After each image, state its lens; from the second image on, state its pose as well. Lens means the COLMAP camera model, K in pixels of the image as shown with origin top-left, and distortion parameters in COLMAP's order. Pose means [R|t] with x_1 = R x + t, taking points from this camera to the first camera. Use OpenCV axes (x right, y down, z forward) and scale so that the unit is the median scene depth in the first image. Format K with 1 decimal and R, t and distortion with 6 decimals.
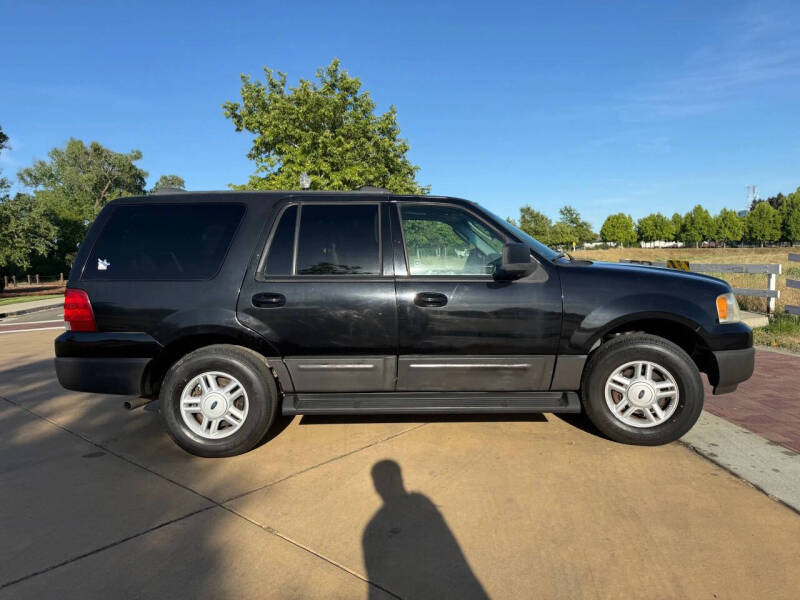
lens RADIAL K [[597.5, 0, 402.6], [0, 597.5, 290.9], [0, 0, 1]] dist [0.003818, -0.012985]
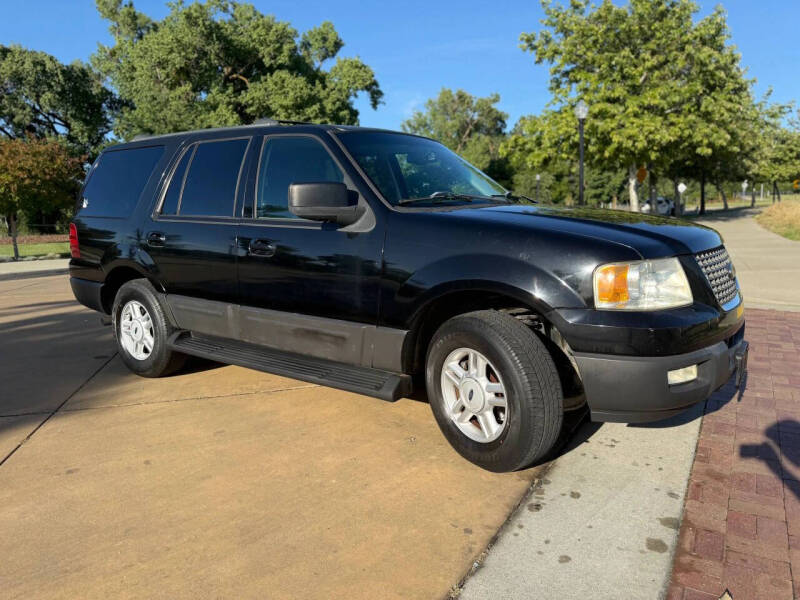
lens RADIAL K [[586.9, 0, 400.0], [0, 586.9, 300.0], [0, 0, 1]] dist [0.025162, -0.046537]
pose [[0.801874, 0.098991, -0.589236, 0.718478], [-0.028075, 0.991333, 0.128337, -0.025642], [0.596833, -0.086368, 0.797703, 0.395977]]
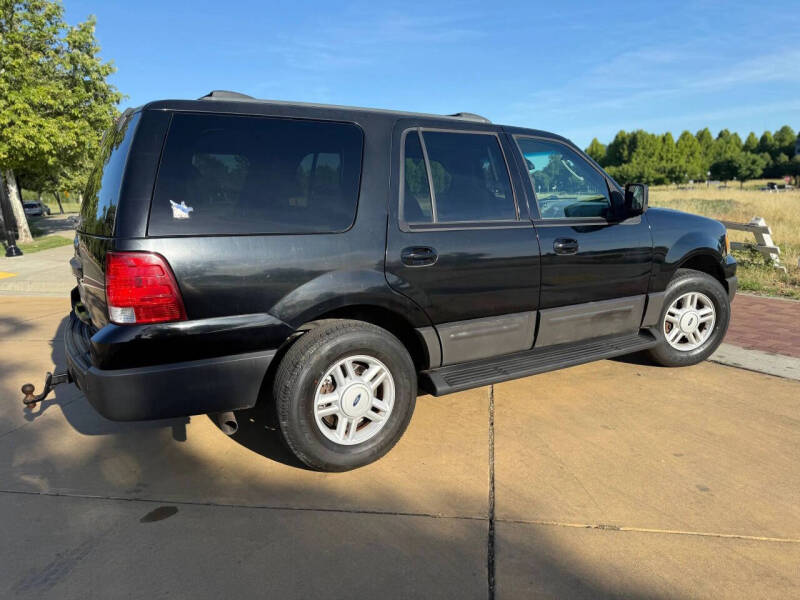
lens RADIAL K [[591.8, 0, 400.0], [0, 591.8, 300.0], [0, 0, 1]] dist [0.008424, -0.004567]
pose [[0.836491, -0.090501, 0.540455, -0.647553], [0.033943, 0.992931, 0.113734, -0.013883], [-0.546928, -0.076793, 0.833650, 0.363399]]
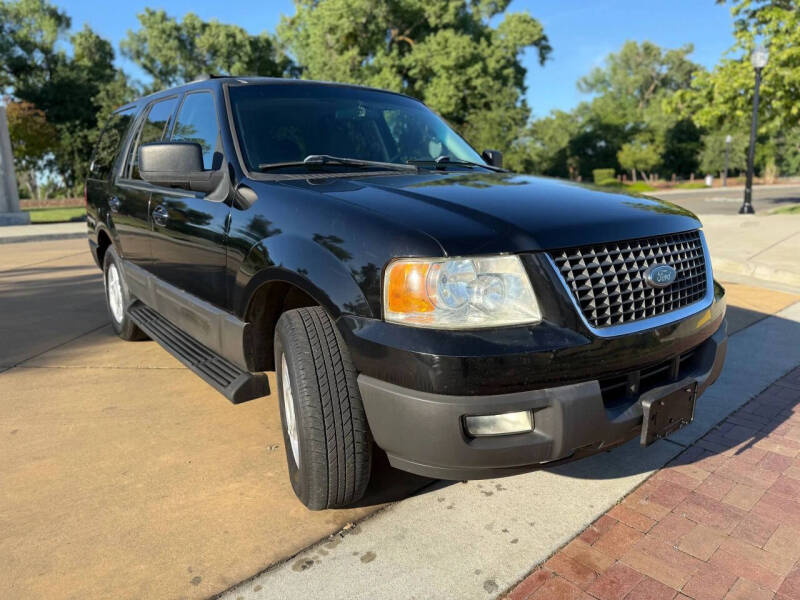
lens RADIAL K [[588.0, 0, 400.0], [0, 588.0, 300.0], [0, 0, 1]] dist [-0.001584, -0.010342]
pose [[0.588204, 0.186356, -0.786948, 0.867155], [-0.044939, 0.979116, 0.198274, -0.046273], [0.807463, -0.081261, 0.584295, 0.732274]]
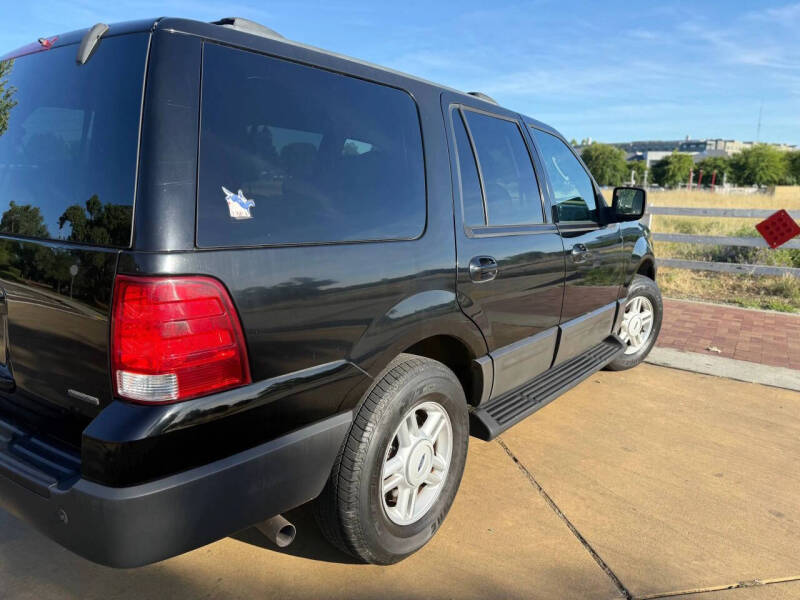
lens RADIAL K [[591.8, 0, 400.0], [0, 591.8, 300.0], [0, 0, 1]] dist [0.008424, -0.004567]
pose [[0.579082, -0.119460, 0.806470, -0.743188], [0.006973, 0.989896, 0.141623, -0.036466], [-0.815240, -0.076388, 0.574064, 0.701769]]
